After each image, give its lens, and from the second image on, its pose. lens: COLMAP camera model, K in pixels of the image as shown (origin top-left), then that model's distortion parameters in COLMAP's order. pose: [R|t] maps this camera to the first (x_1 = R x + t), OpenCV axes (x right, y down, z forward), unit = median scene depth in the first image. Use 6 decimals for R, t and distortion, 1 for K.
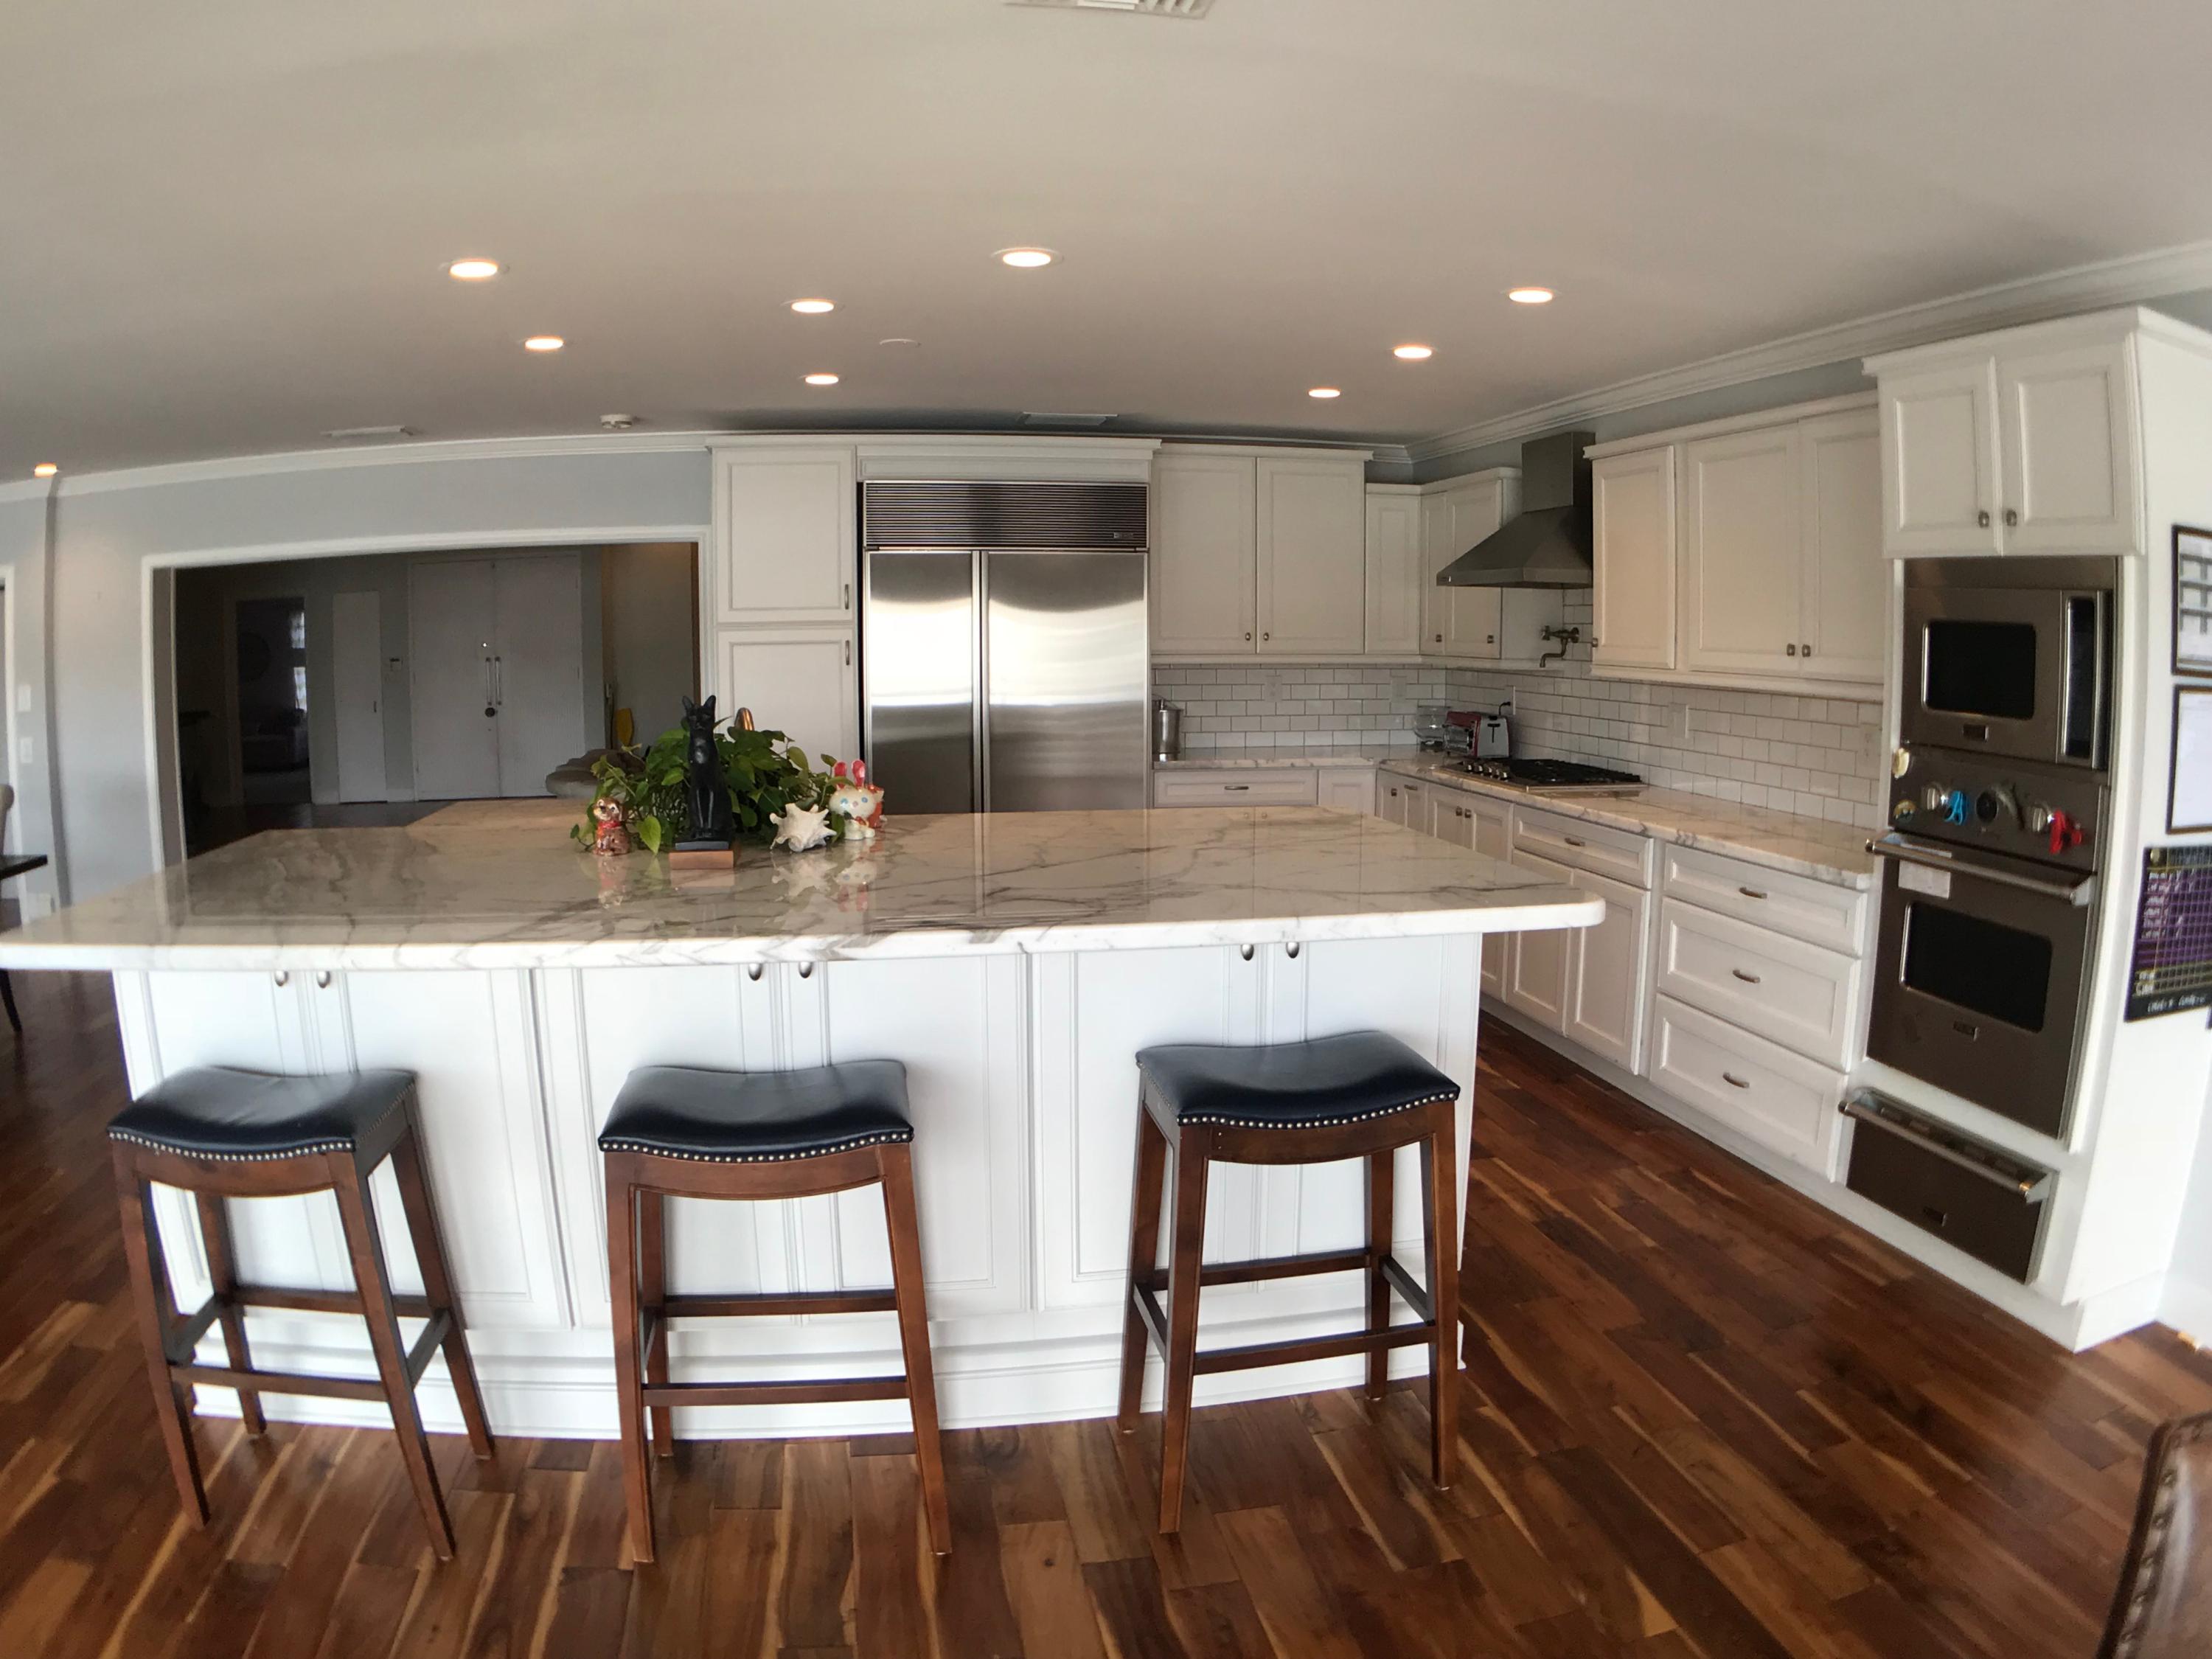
lens RADIAL K [[1371.4, 0, 1102.1], [0, 1371.4, 821.3], [0, 0, 1]] dist [-0.260136, 0.051697]
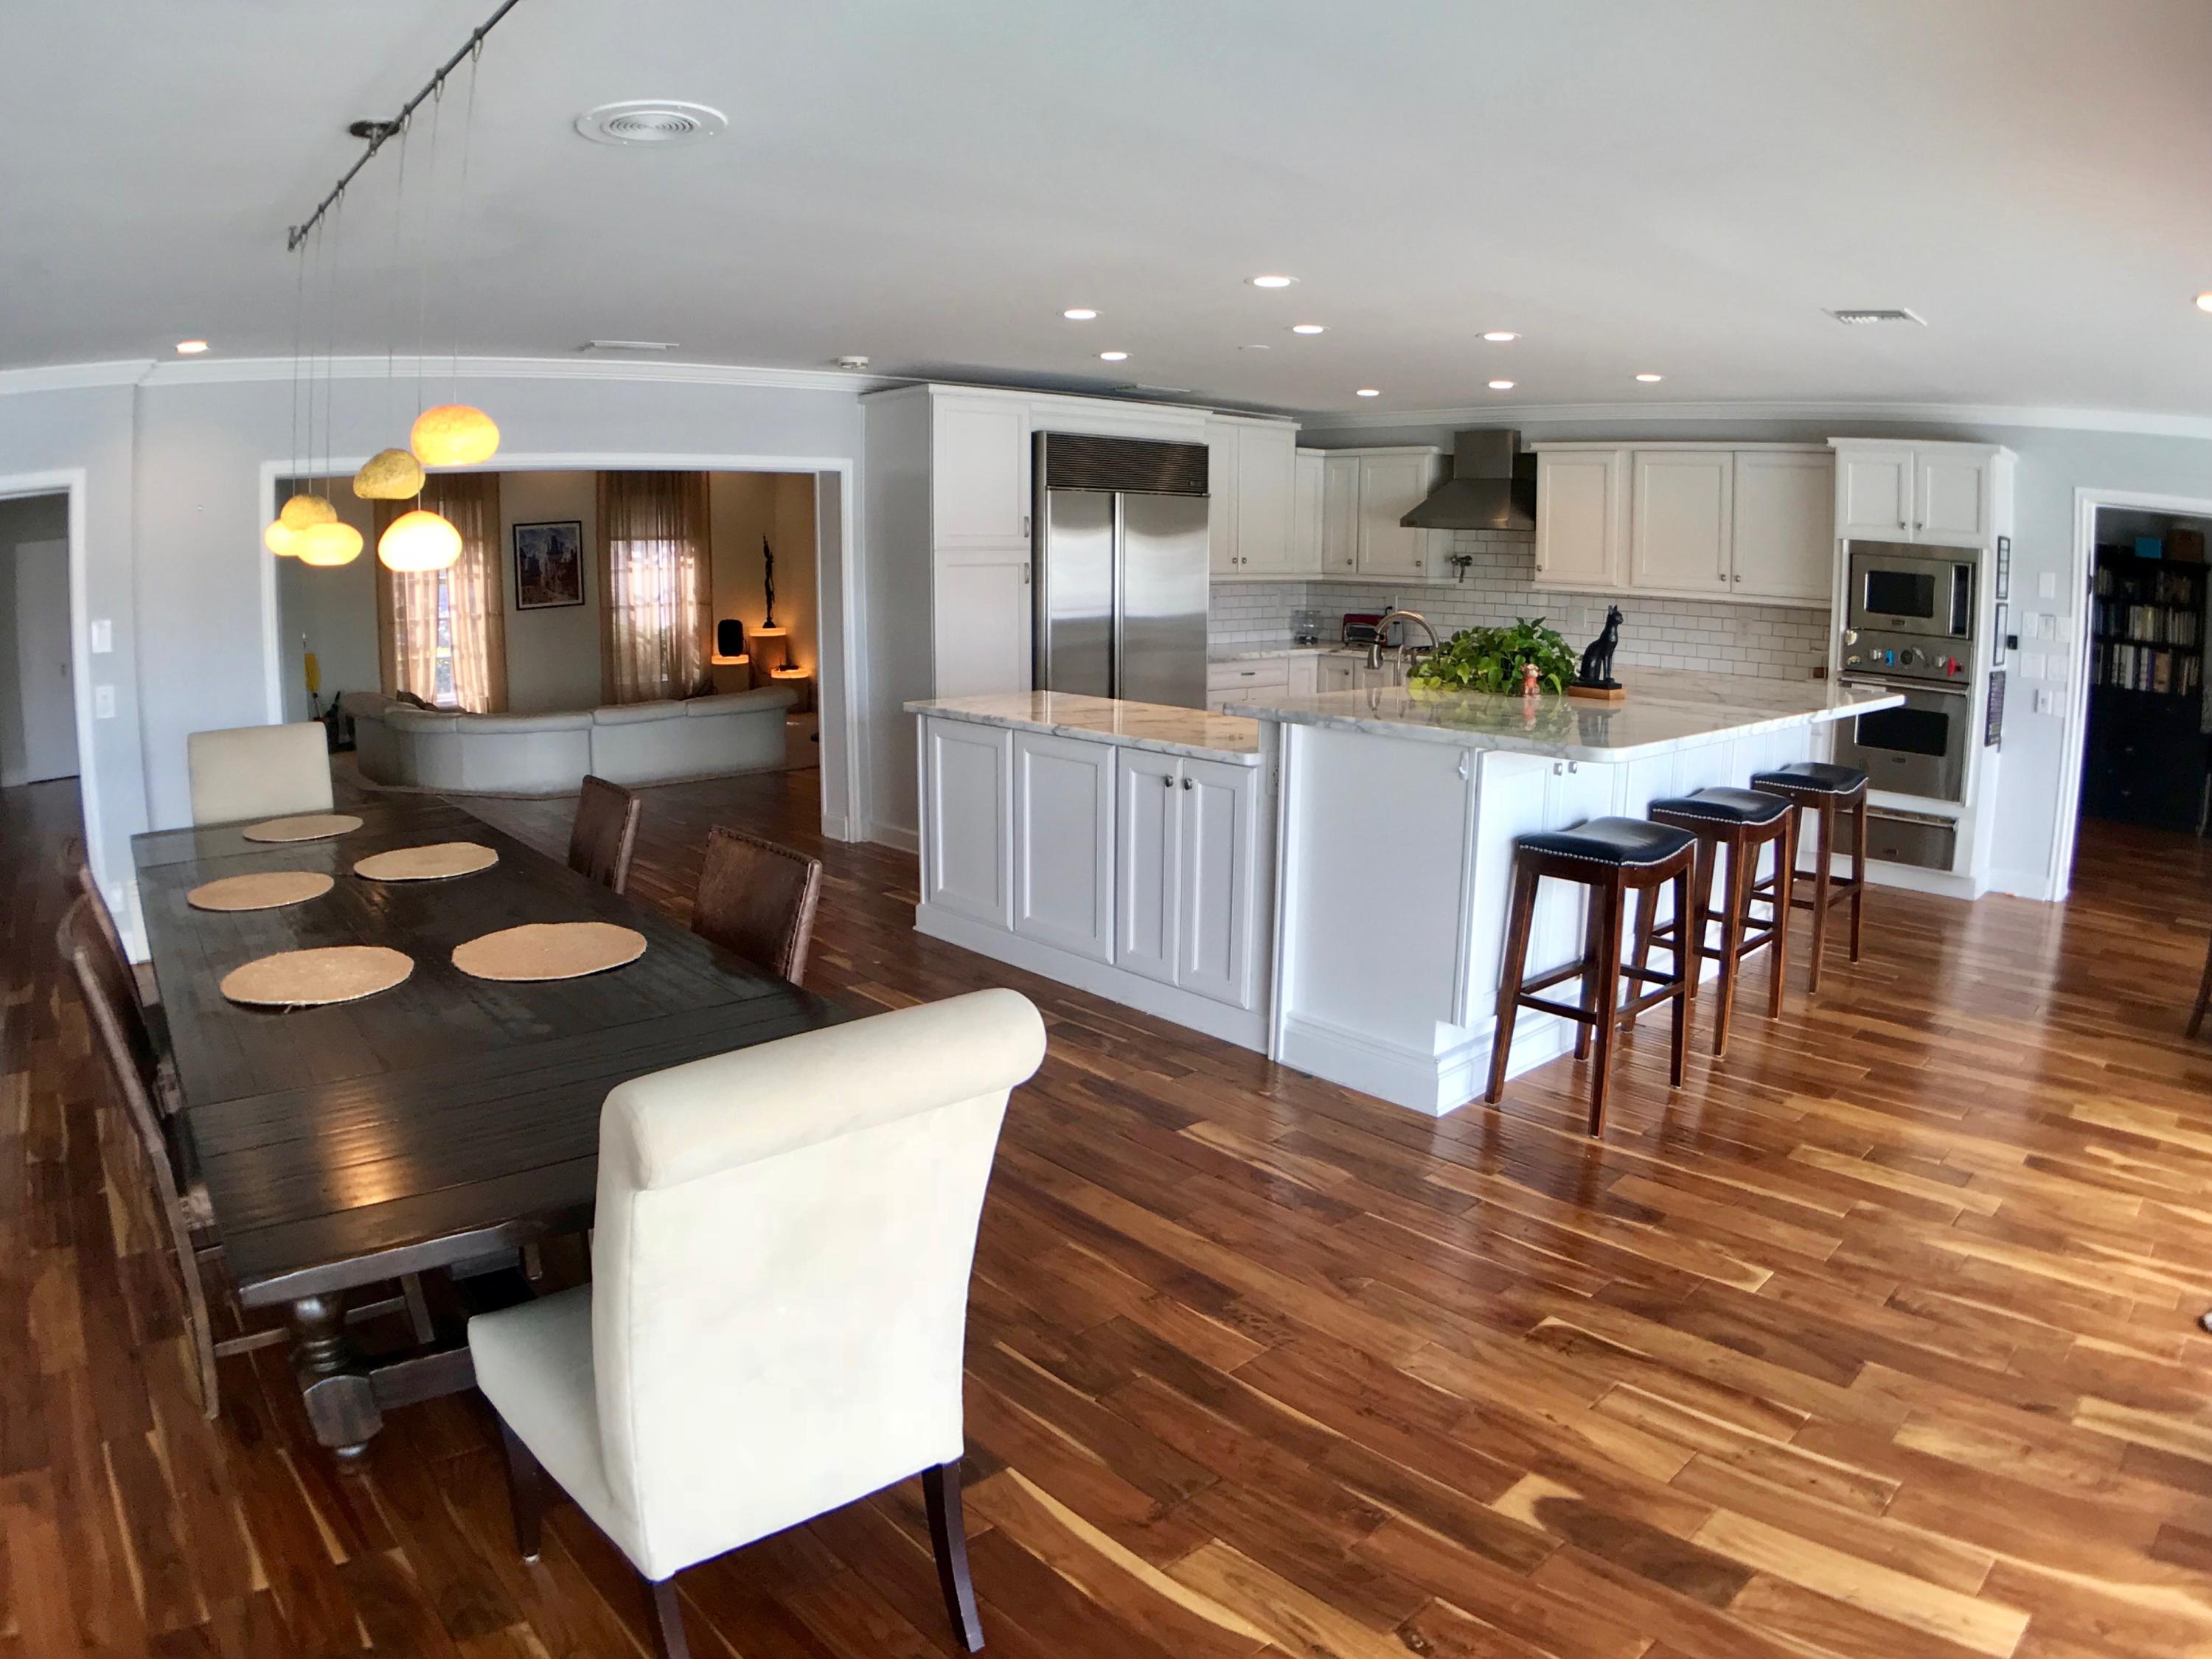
lens RADIAL K [[1371.4, 0, 1102.1], [0, 1371.4, 821.3], [0, 0, 1]] dist [-0.260136, 0.051697]
pose [[0.855901, -0.097797, 0.507808, -0.778569], [0.067362, 0.994673, 0.078022, 0.006119], [-0.512733, -0.032572, 0.857930, -0.084592]]
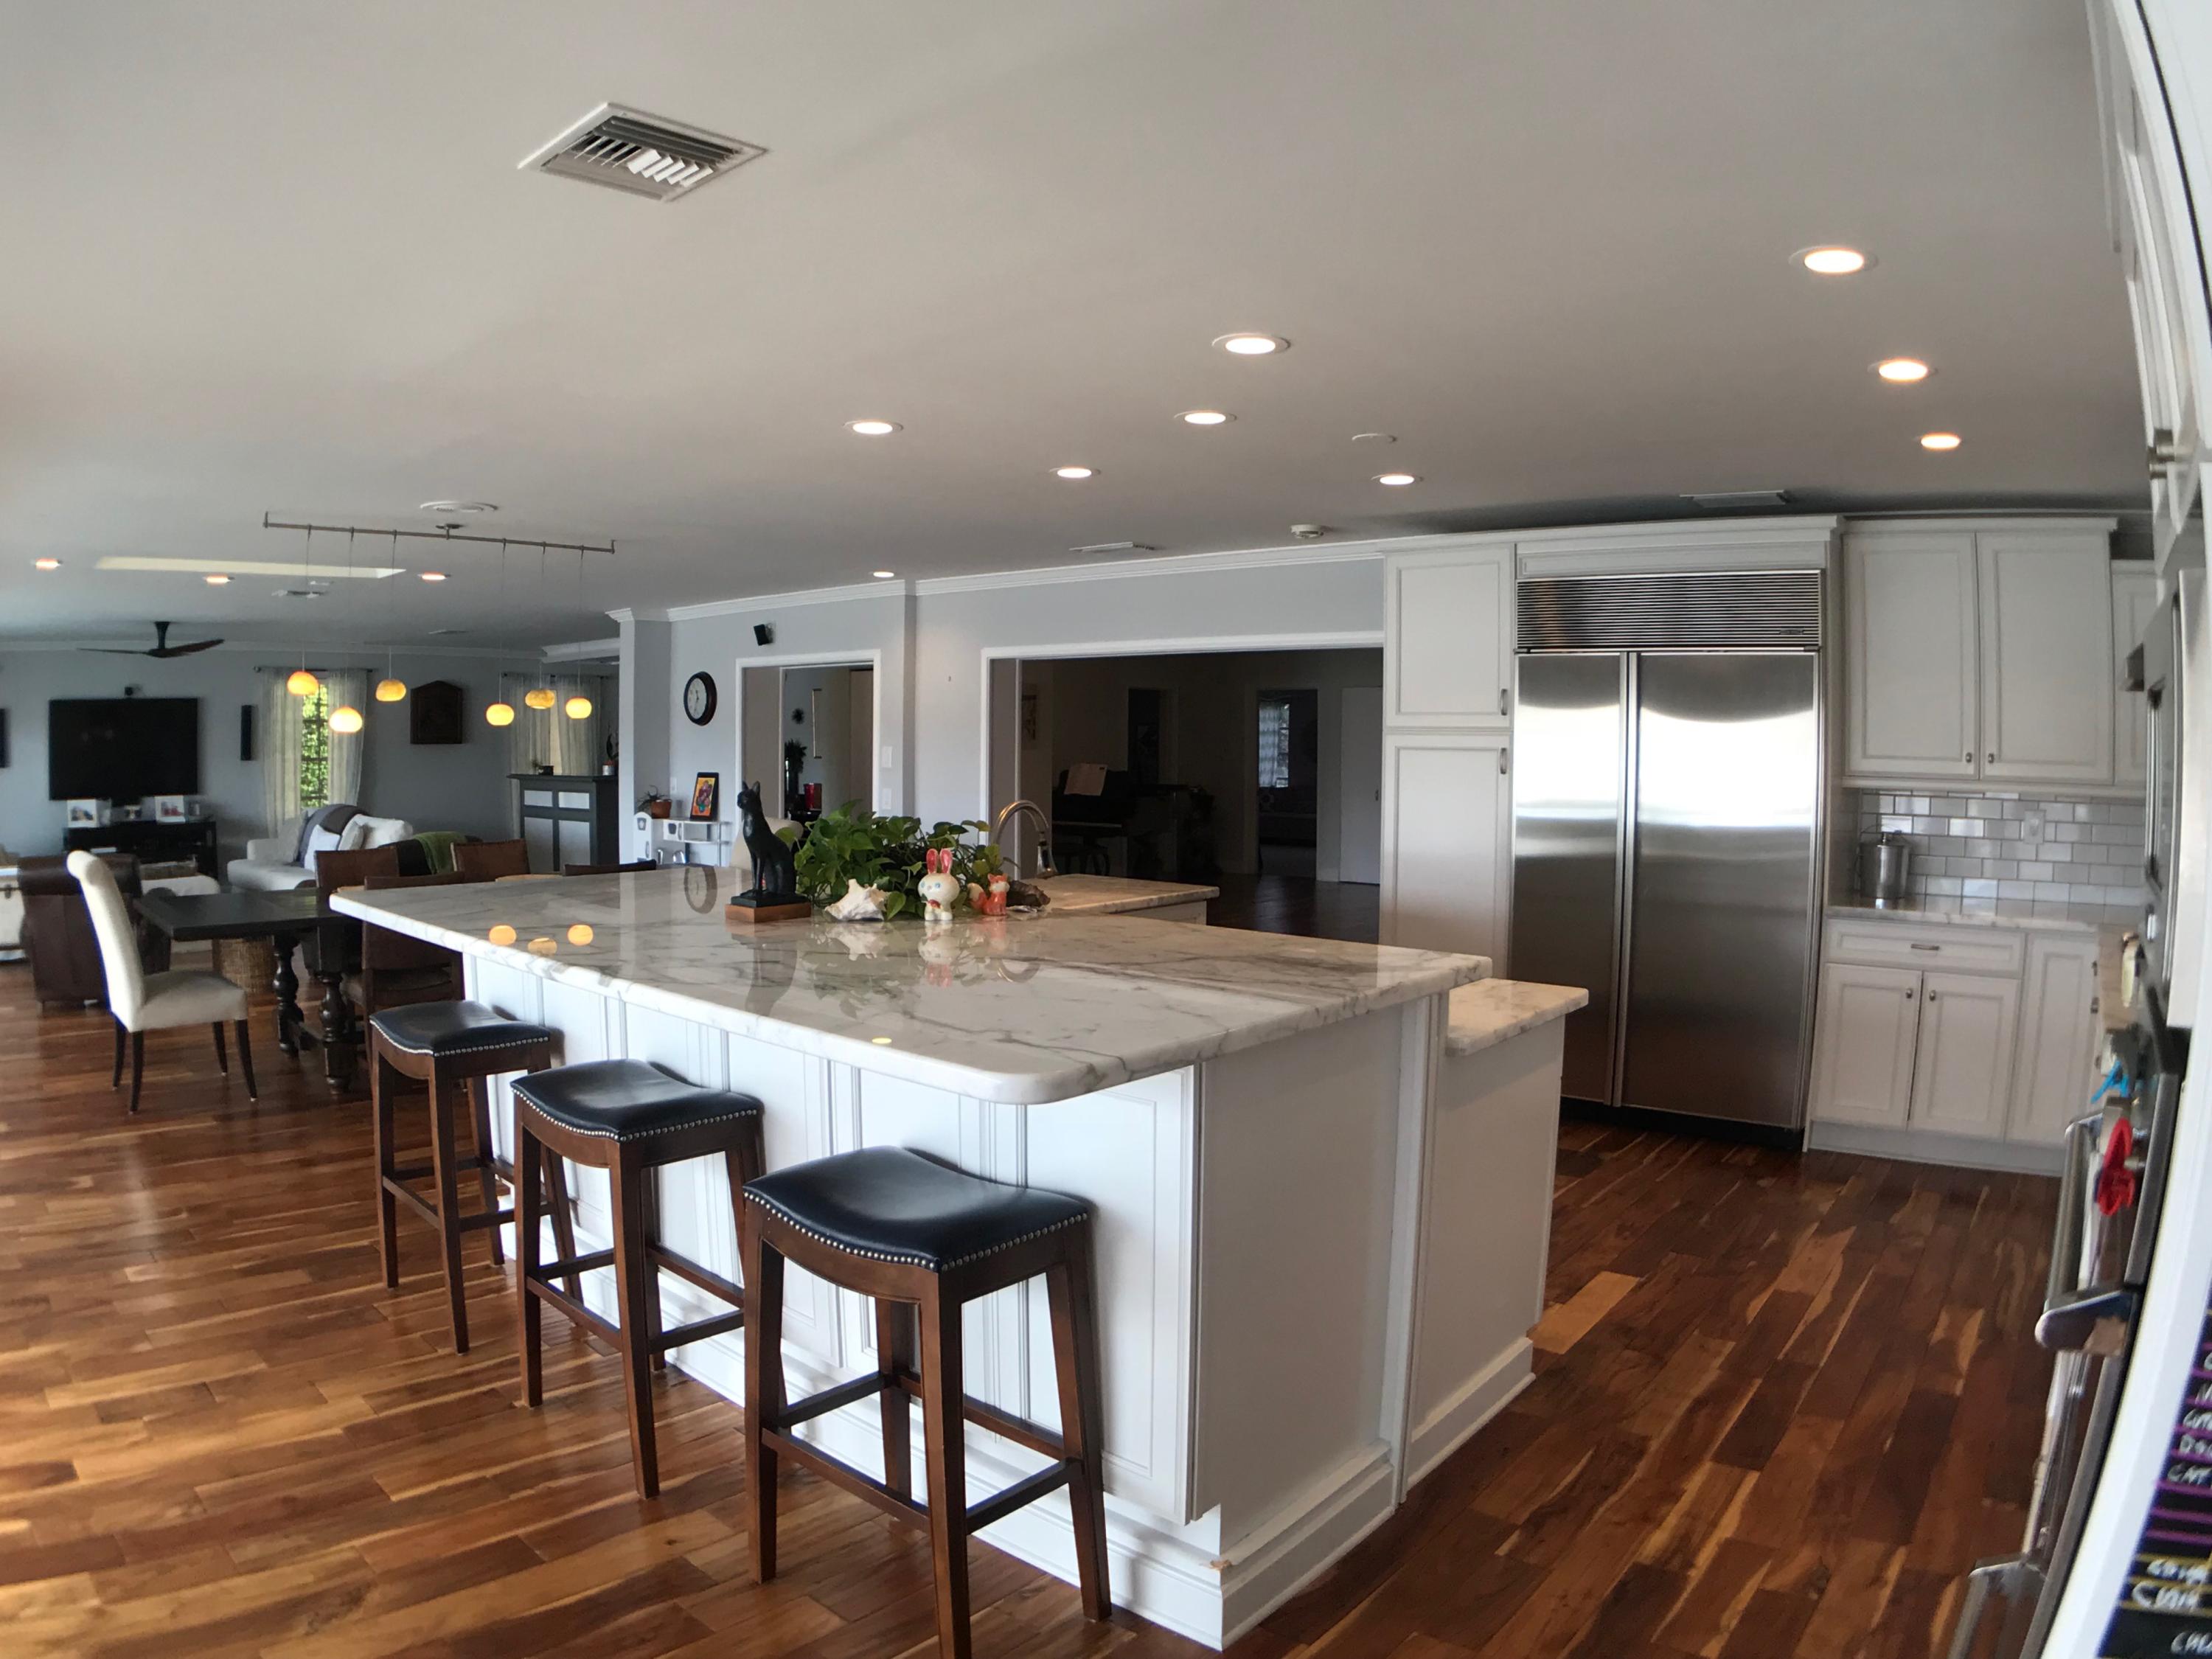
lens RADIAL K [[1371.4, 0, 1102.1], [0, 1371.4, 821.3], [0, 0, 1]] dist [-0.260136, 0.051697]
pose [[0.624796, 0.052287, -0.779035, 0.376712], [-0.113999, 0.993172, -0.024770, -0.026782], [0.772421, 0.104285, 0.626491, 0.195266]]
